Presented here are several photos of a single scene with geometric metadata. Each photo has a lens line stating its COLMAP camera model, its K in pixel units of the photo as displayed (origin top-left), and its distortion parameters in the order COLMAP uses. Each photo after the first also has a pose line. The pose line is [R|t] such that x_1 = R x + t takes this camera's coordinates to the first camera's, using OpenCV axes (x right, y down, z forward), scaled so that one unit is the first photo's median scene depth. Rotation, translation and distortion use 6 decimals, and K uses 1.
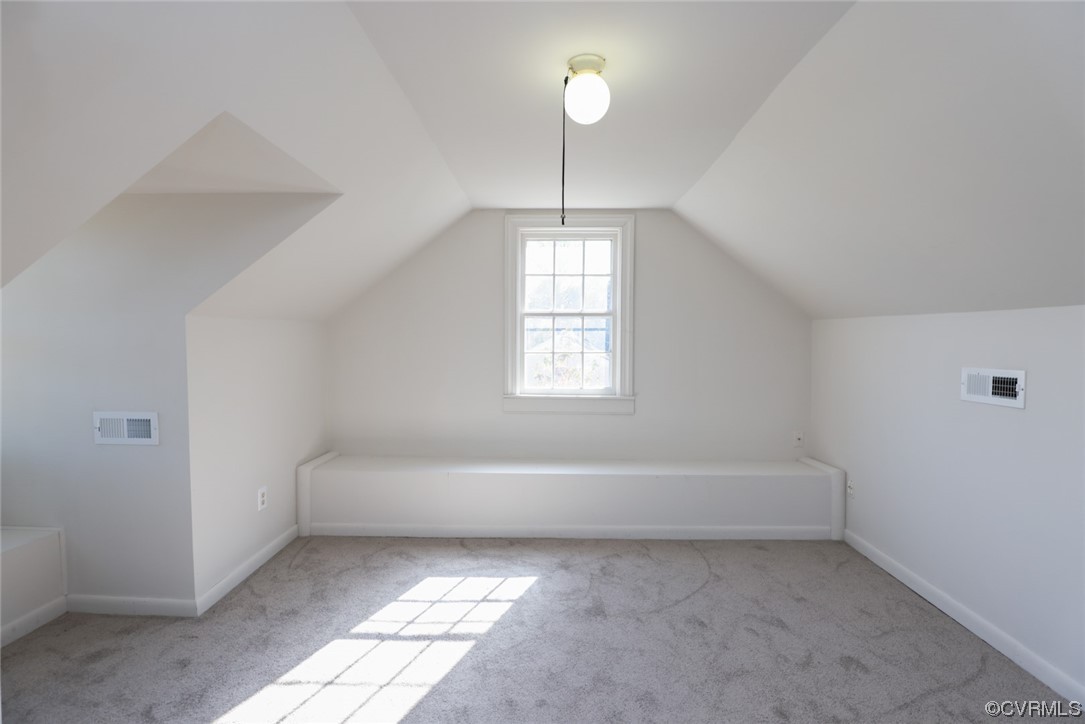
lens RADIAL K [[496.9, 0, 547.6], [0, 496.9, 365.4], [0, 0, 1]] dist [-0.024021, 0.005612]
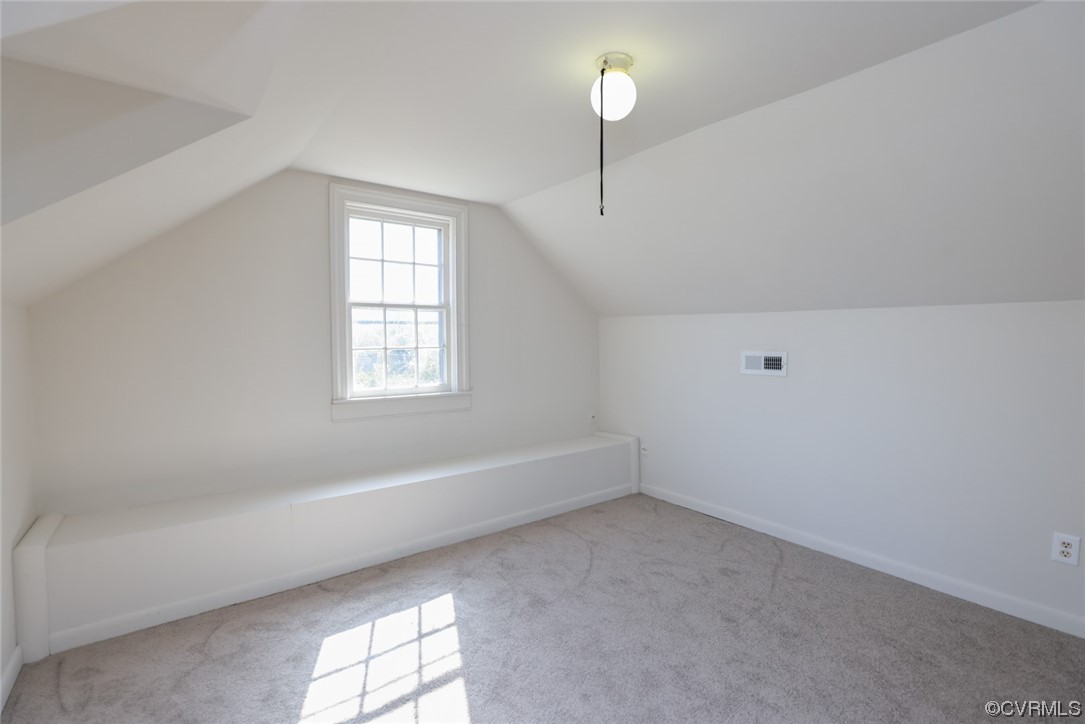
lens RADIAL K [[496.9, 0, 547.6], [0, 496.9, 365.4], [0, 0, 1]] dist [-0.024021, 0.005612]
pose [[0.781982, -0.038905, 0.622086, -0.369797], [0.035994, 0.999203, 0.017244, -0.000010], [-0.622261, 0.008907, 0.782759, 0.149993]]
